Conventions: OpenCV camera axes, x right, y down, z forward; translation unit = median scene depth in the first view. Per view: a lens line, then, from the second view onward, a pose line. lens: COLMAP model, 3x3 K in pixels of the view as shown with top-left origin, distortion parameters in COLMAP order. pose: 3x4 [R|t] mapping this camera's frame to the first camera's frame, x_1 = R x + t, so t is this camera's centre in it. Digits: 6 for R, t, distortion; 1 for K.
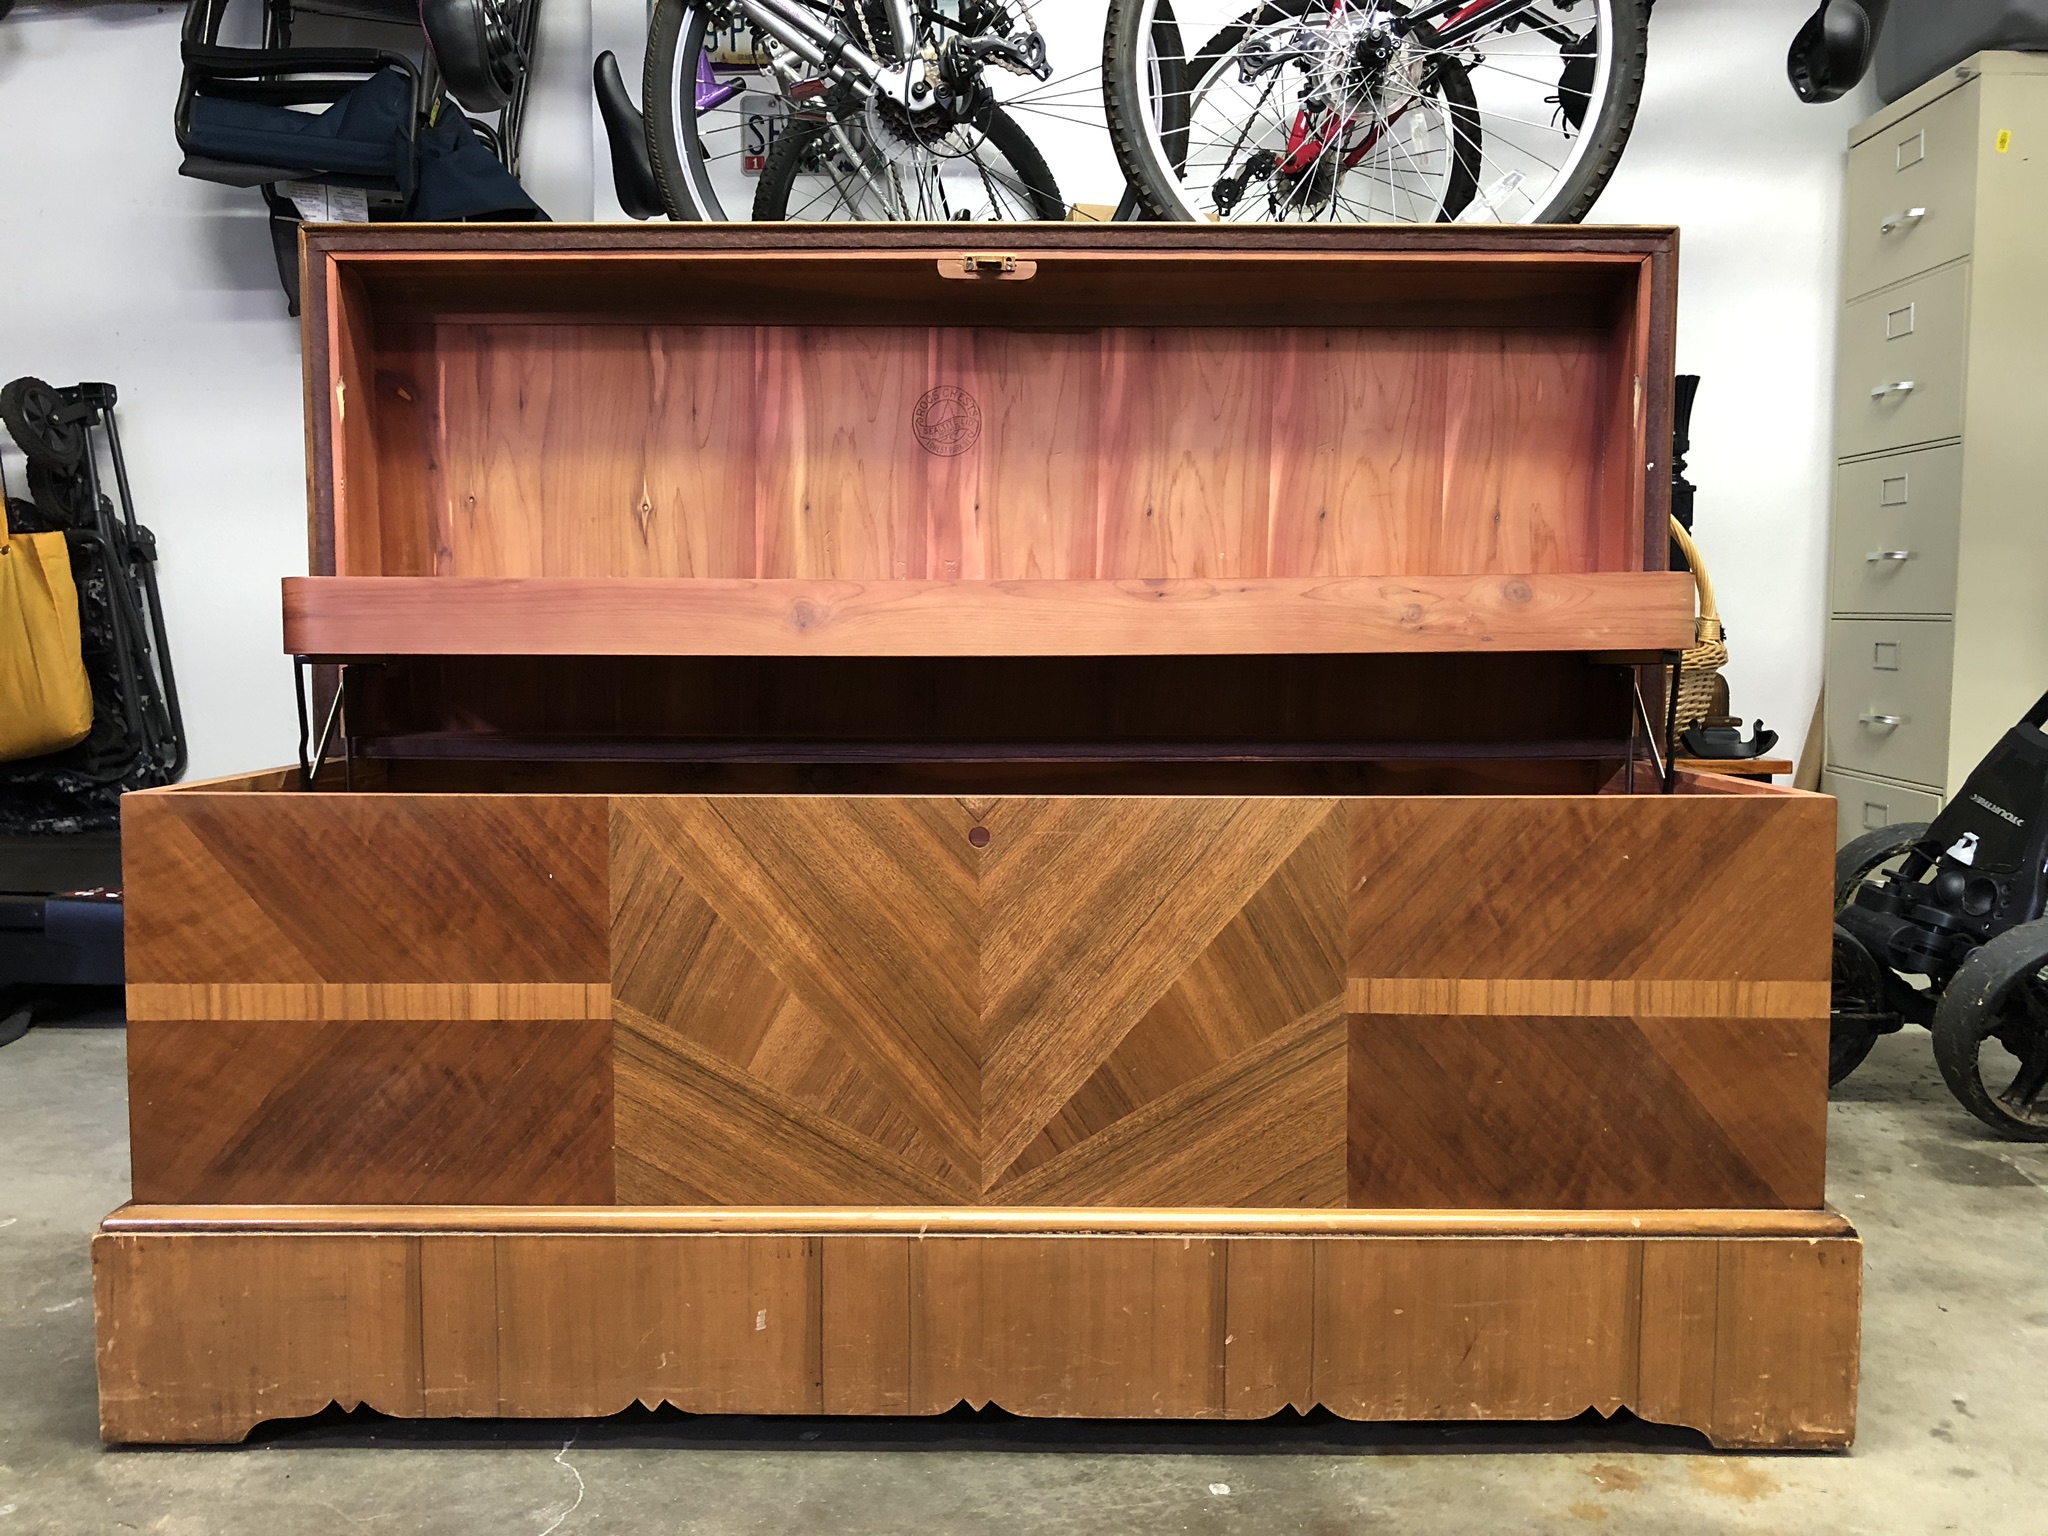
lens RADIAL K [[1686.3, 0, 1017.0], [0, 1686.3, 767.5], [0, 0, 1]] dist [0.075242, -0.150633]
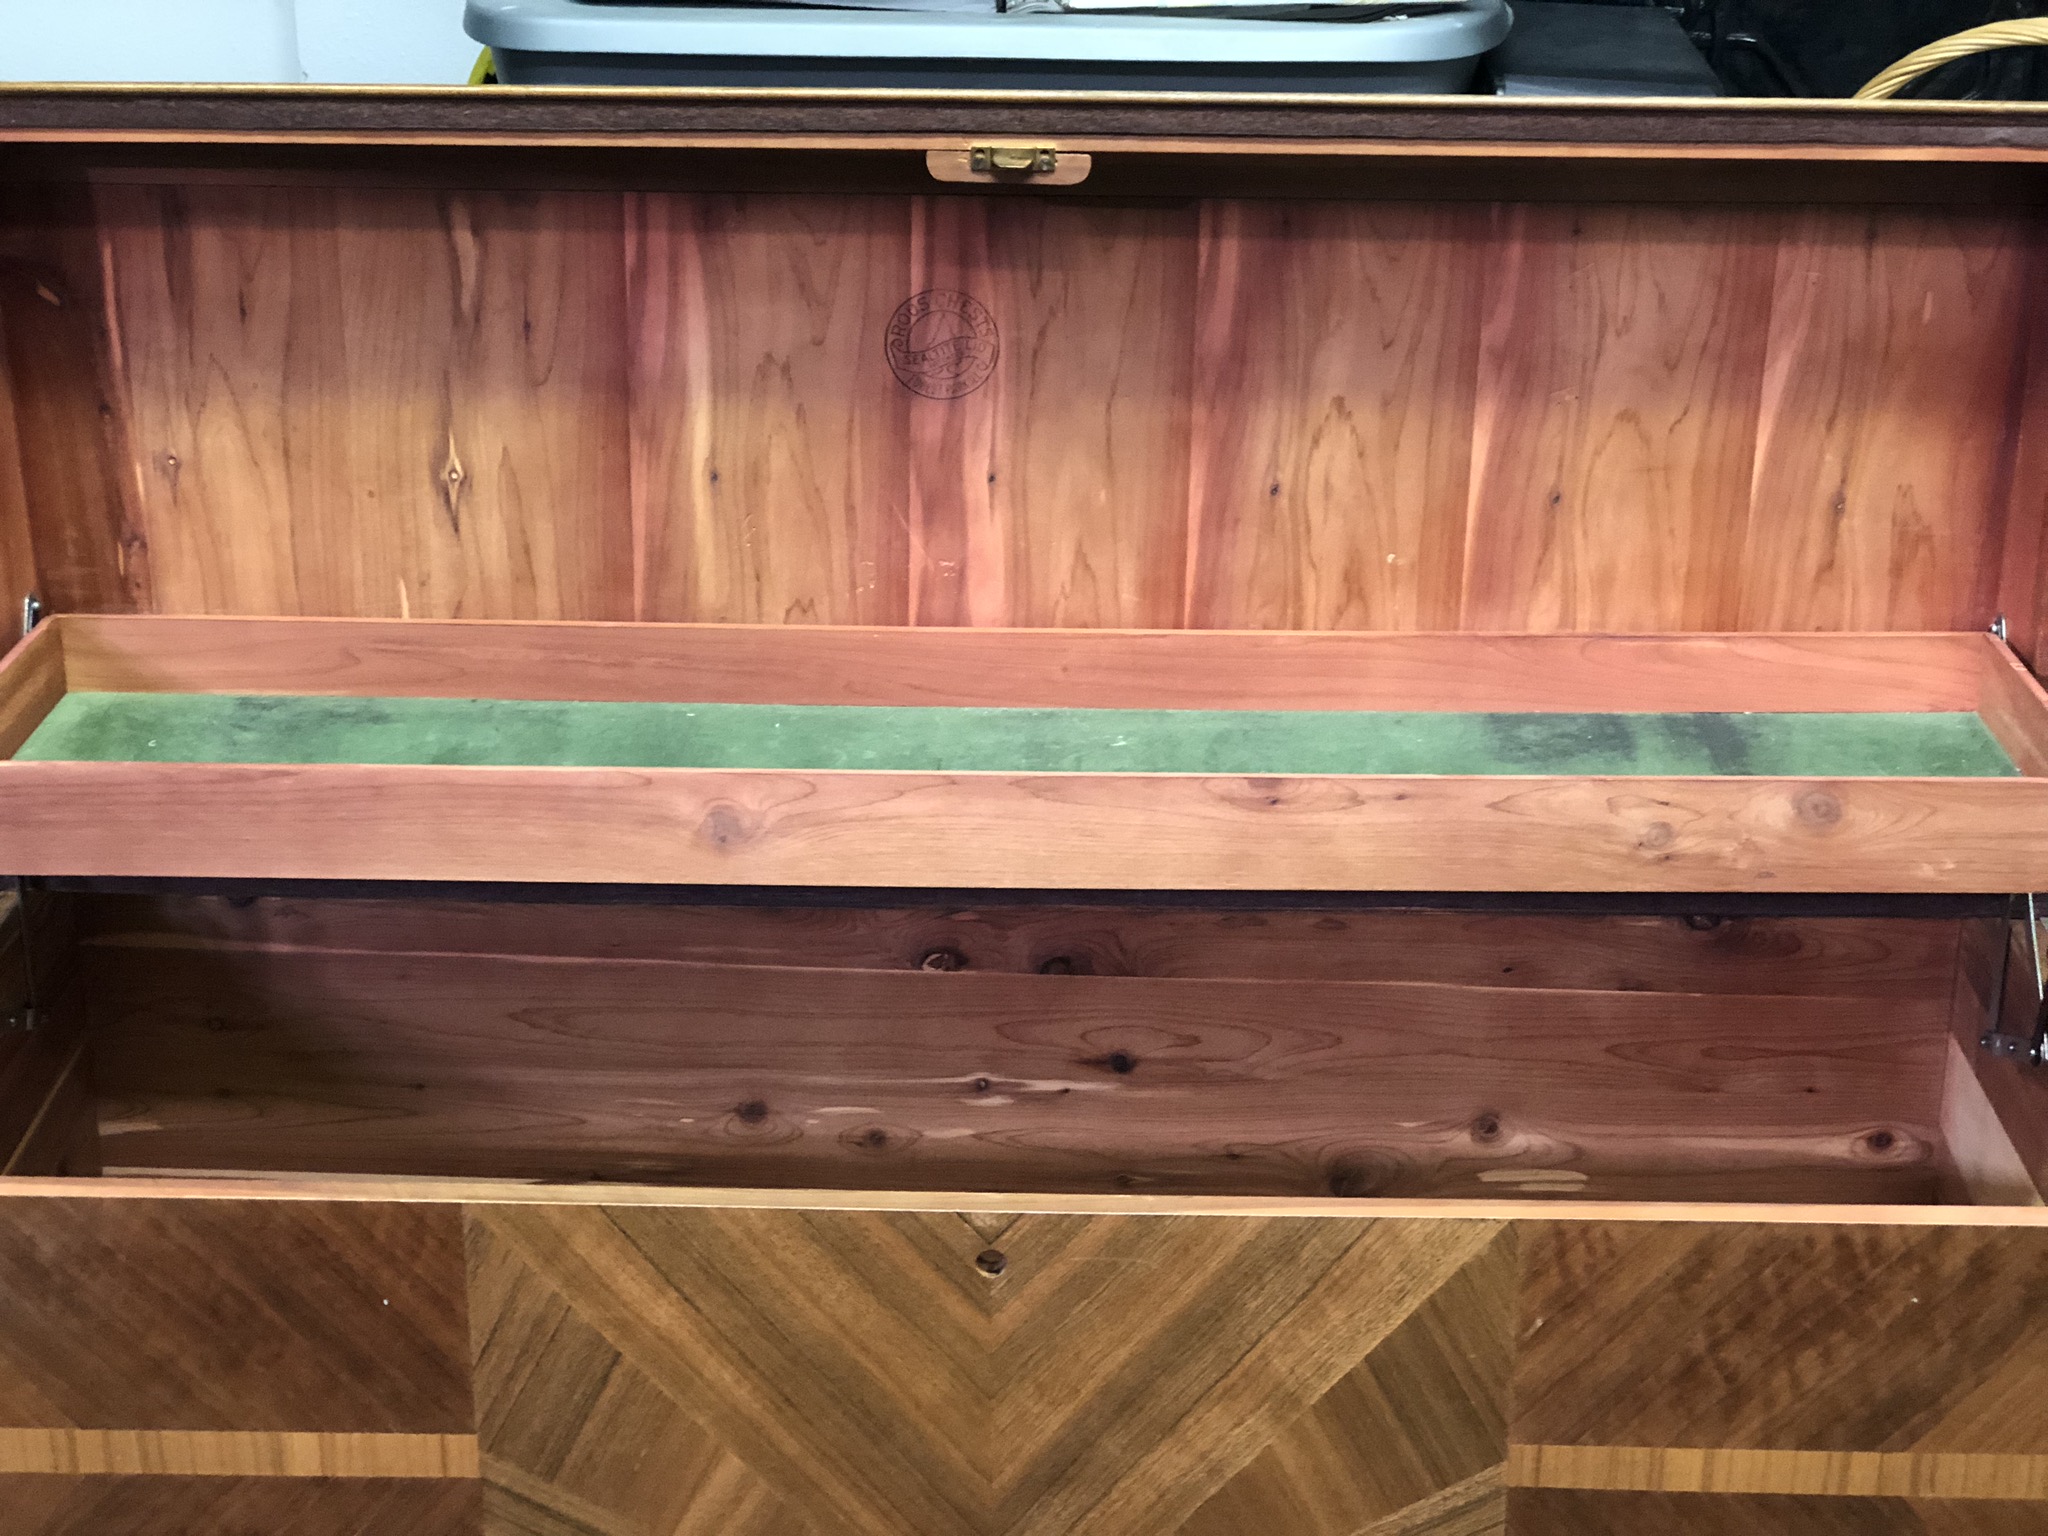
lens RADIAL K [[3401.7, 0, 1024.0], [0, 3401.7, 768.0], [0, 0, 1]] dist [-0.067194, 0.909483]
pose [[0.999818, 0.009687, -0.016408, 0.009259], [-0.004020, 0.948976, 0.315321, -0.447112], [0.018625, -0.315198, 0.948843, -0.202559]]
